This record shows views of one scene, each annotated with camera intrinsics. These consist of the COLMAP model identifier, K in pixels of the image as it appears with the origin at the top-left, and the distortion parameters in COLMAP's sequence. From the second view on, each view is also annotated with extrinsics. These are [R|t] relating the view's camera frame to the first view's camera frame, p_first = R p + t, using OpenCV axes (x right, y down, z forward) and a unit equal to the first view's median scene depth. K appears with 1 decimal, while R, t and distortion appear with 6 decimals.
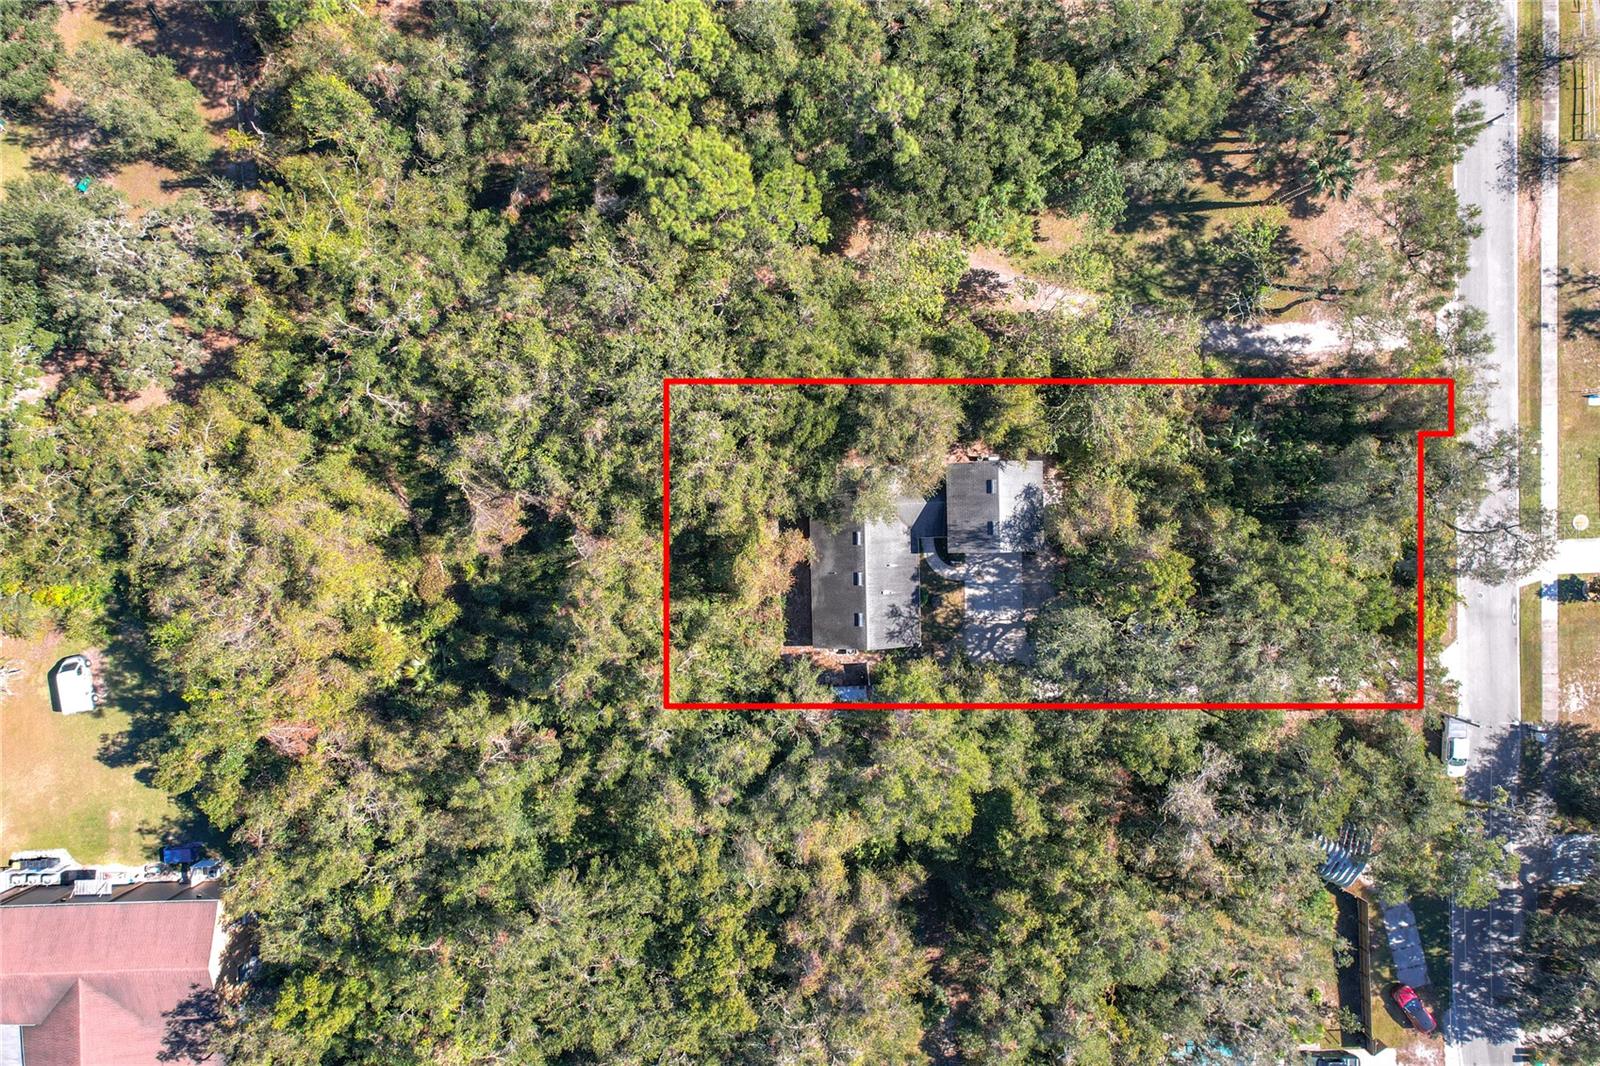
lens RADIAL K [[990.4, 0, 832.8], [0, 990.4, 536.5], [0, 0, 1]] dist [0.024273, 0.002268]
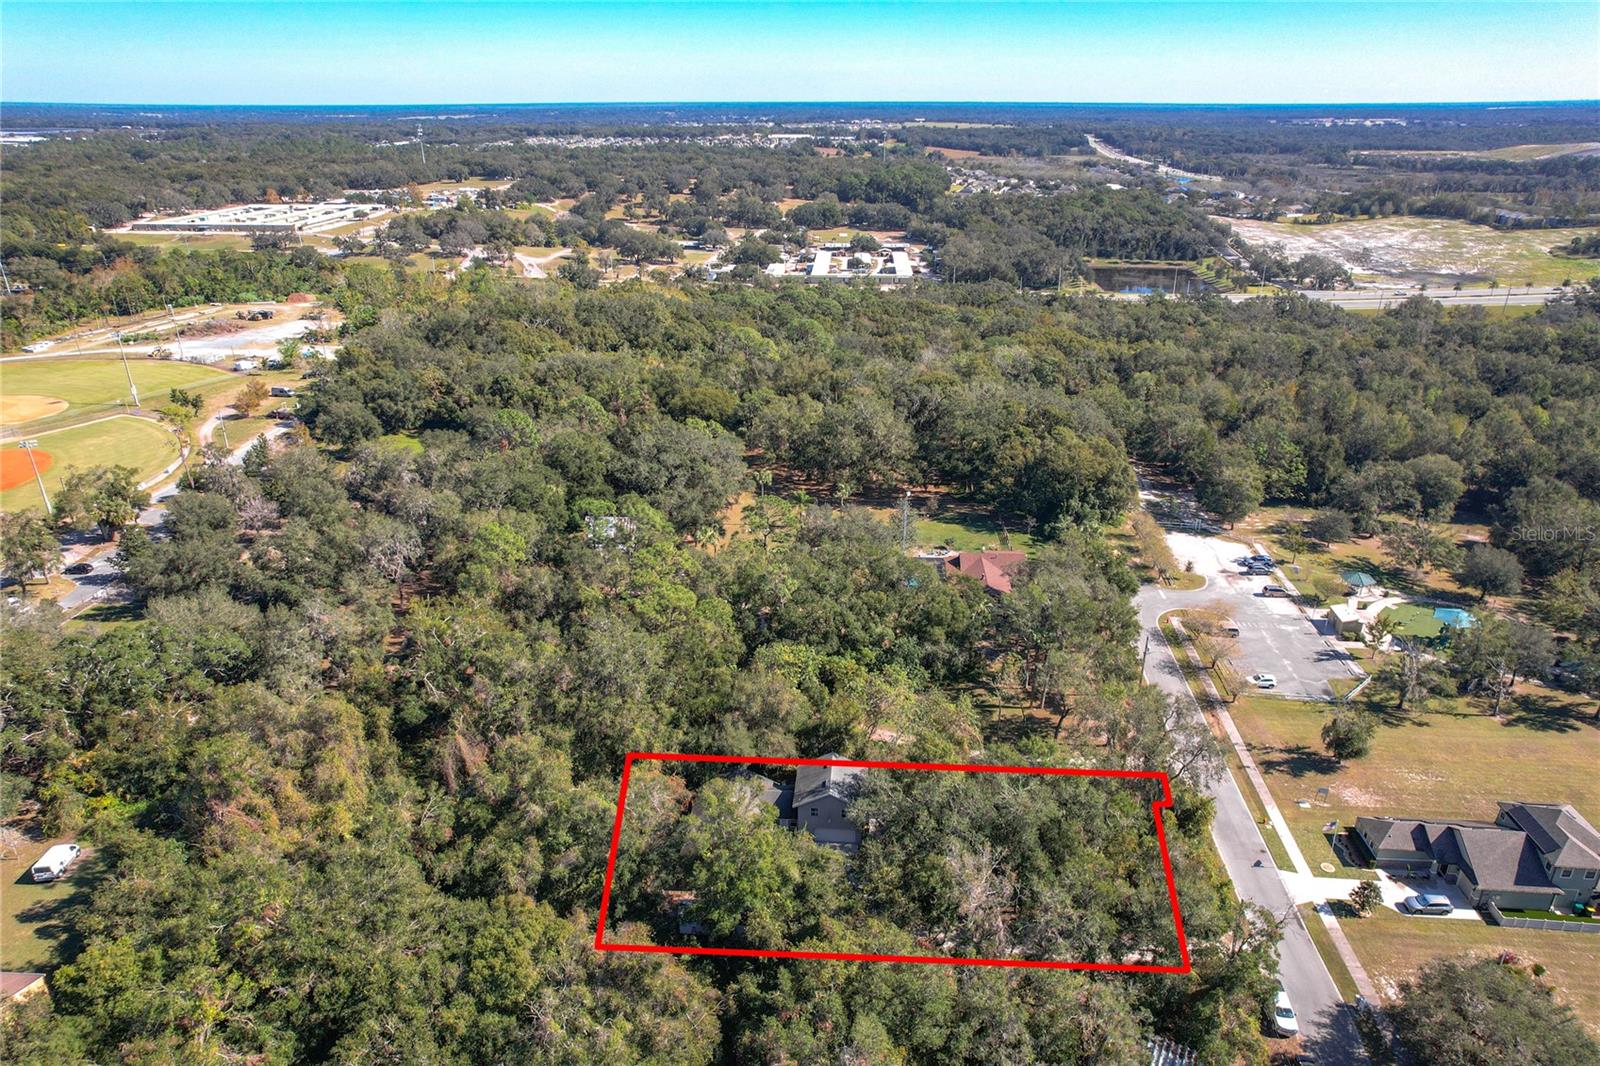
lens RADIAL K [[1021.4, 0, 806.4], [0, 1021.4, 517.6], [0, 0, 1]] dist [-0.064705, 0.082846]
pose [[0.995926, 0.030578, -0.084834, 0.217529], [-0.090075, 0.381955, -0.919781, 0.982903], [0.004278, 0.923675, 0.383153, 0.156592]]
